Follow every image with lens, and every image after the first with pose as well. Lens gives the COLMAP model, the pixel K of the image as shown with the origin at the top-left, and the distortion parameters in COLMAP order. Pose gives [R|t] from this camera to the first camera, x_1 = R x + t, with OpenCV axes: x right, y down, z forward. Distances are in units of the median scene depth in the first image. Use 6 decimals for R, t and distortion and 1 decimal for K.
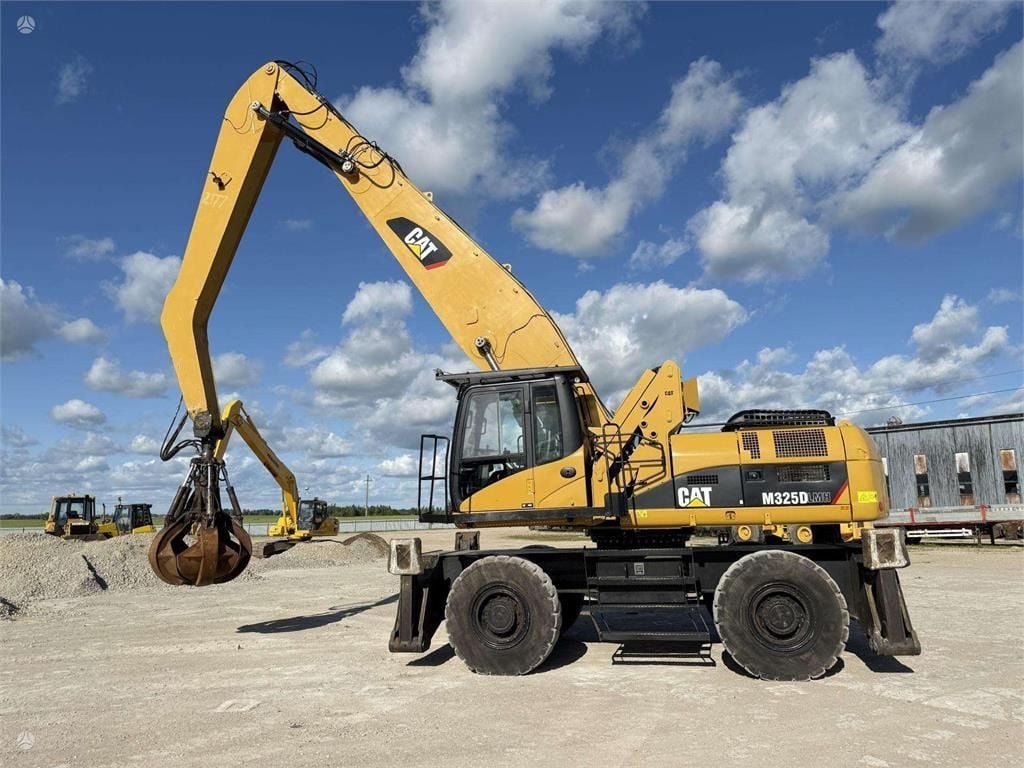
lens RADIAL K [[728.5, 0, 511.0], [0, 728.5, 354.7], [0, 0, 1]] dist [-0.023582, 0.002013]
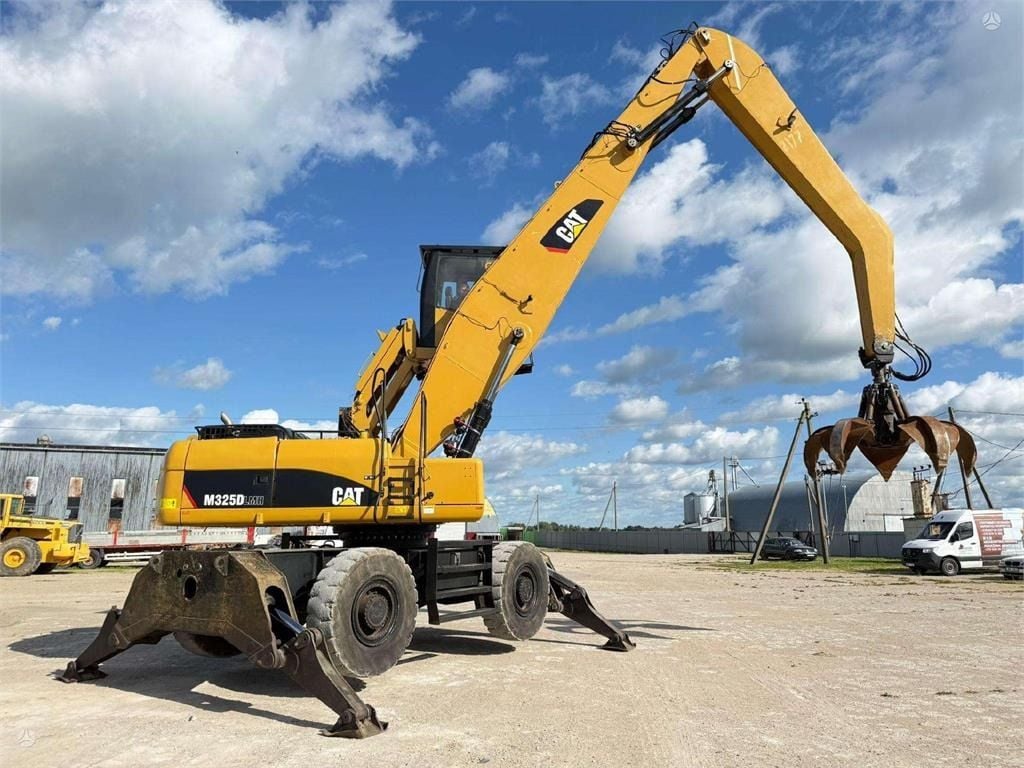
lens RADIAL K [[719.0, 0, 513.4], [0, 719.0, 370.6], [0, 0, 1]] dist [0.083624, -0.104722]
pose [[0.342556, 0.219074, 0.913598, -0.871068], [-0.203683, 0.966622, -0.155417, 0.158350], [-0.917152, -0.132846, 0.375744, 0.498277]]
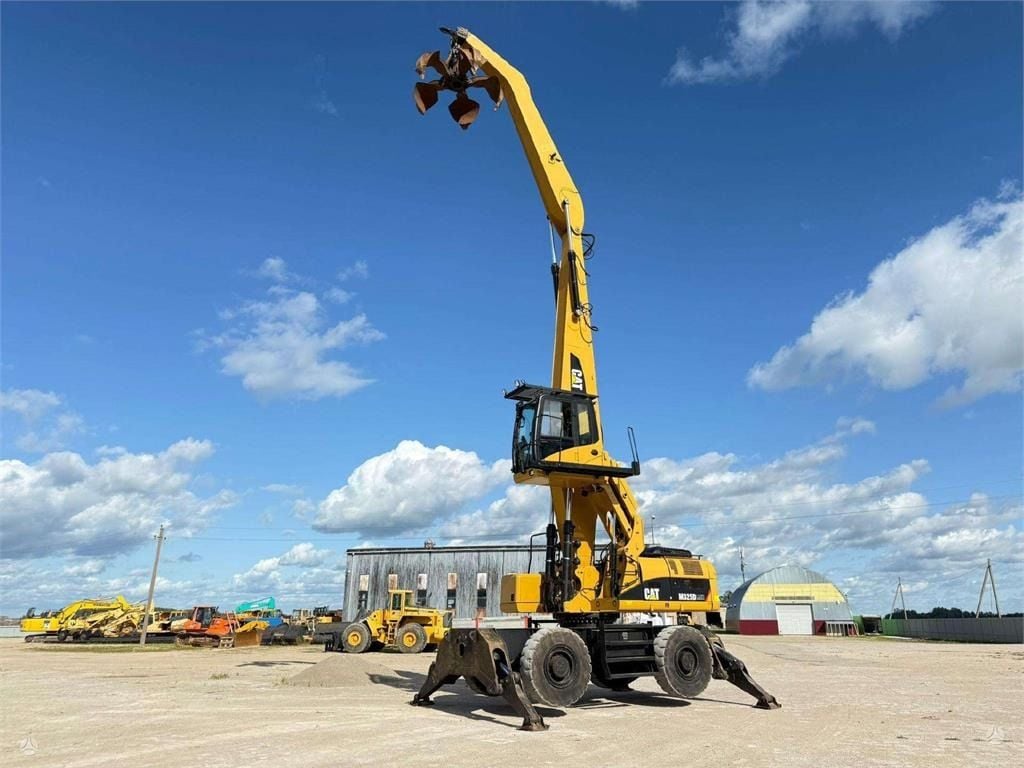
lens RADIAL K [[745.0, 0, 518.4], [0, 745.0, 382.7], [0, 0, 1]] dist [0.084719, -0.115820]
pose [[0.732157, 0.215619, 0.646107, -1.243969], [-0.149481, 0.976313, -0.156426, 0.021456], [-0.664531, 0.017948, 0.747045, -0.177644]]
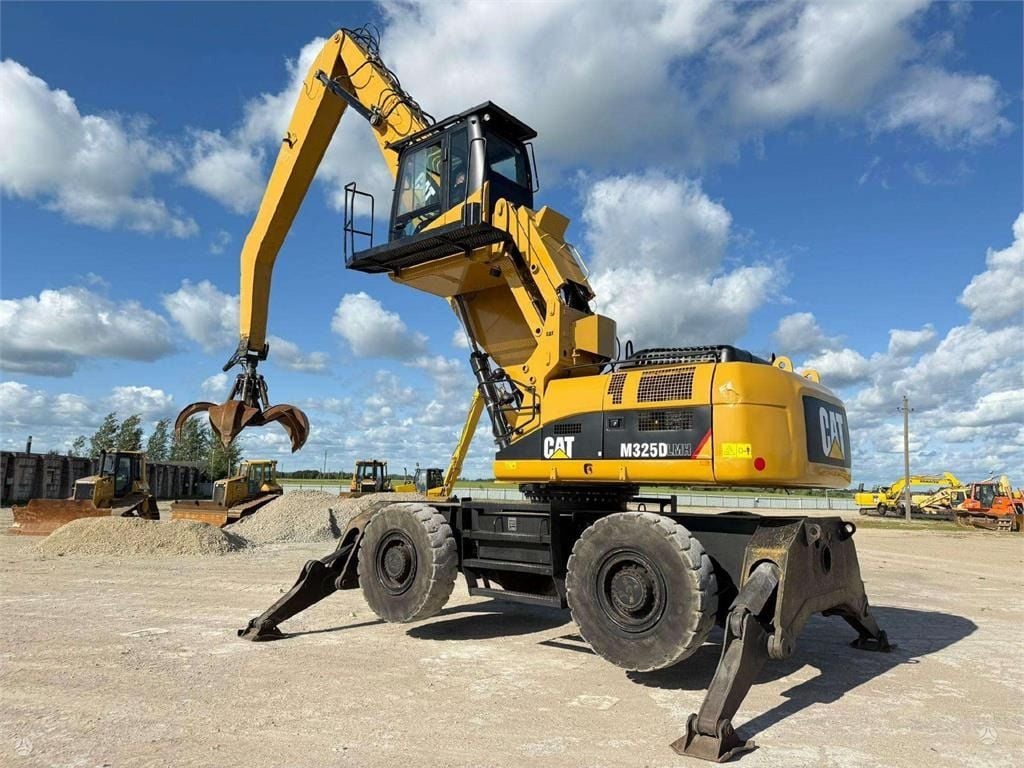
lens RADIAL K [[719.0, 0, 513.4], [0, 719.0, 370.6], [0, 0, 1]] dist [0.083624, -0.104722]
pose [[0.886174, -0.036389, -0.461922, 0.584426], [0.059984, 0.997532, 0.036493, 0.062994], [0.459454, -0.060047, 0.886170, 0.189921]]
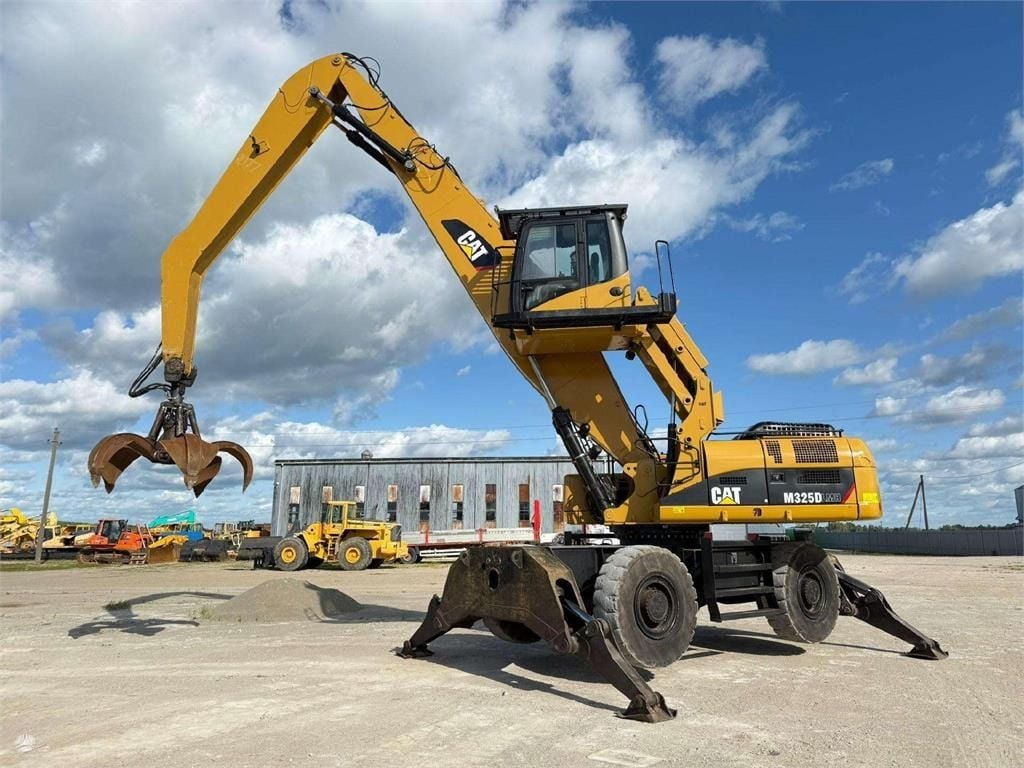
lens RADIAL K [[719.0, 0, 513.4], [0, 719.0, 370.6], [0, 0, 1]] dist [0.083624, -0.104722]
pose [[0.658656, 0.174992, 0.731813, -0.912756], [-0.162105, 0.982743, -0.089095, 0.154052], [-0.734775, -0.059948, 0.675657, 0.467836]]
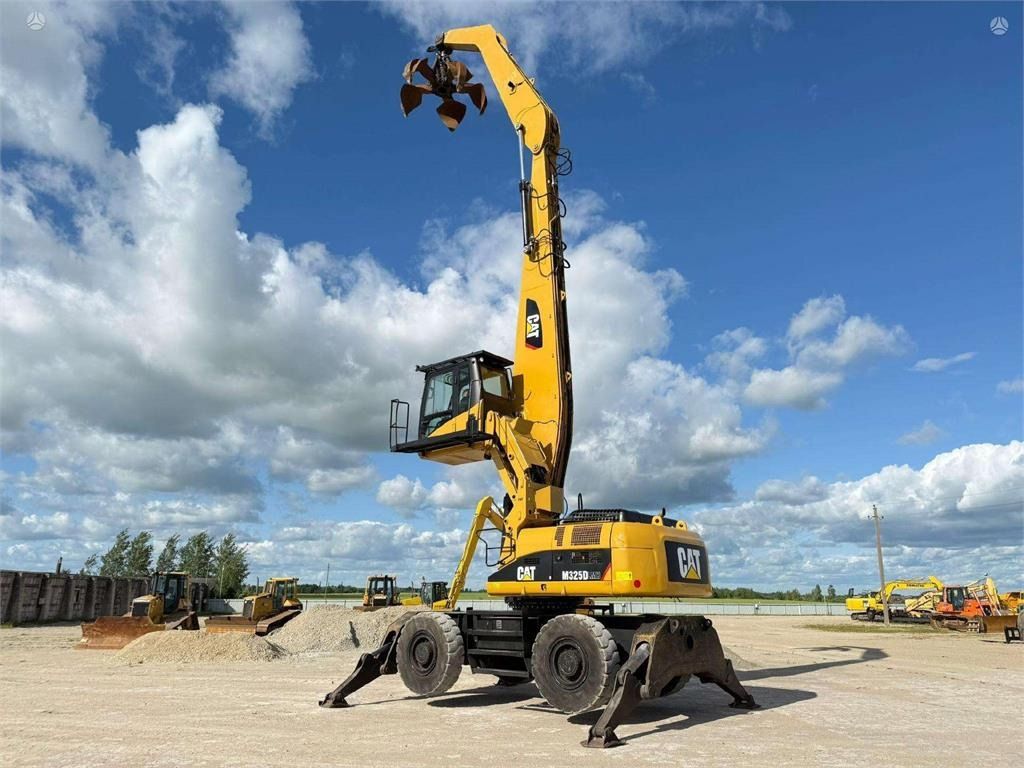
lens RADIAL K [[719.0, 0, 513.4], [0, 719.0, 370.6], [0, 0, 1]] dist [0.083624, -0.104722]
pose [[0.883876, -0.117751, -0.452656, 0.878486], [0.077619, 0.991299, -0.106307, -0.049163], [0.461235, 0.058828, 0.885326, -0.284256]]
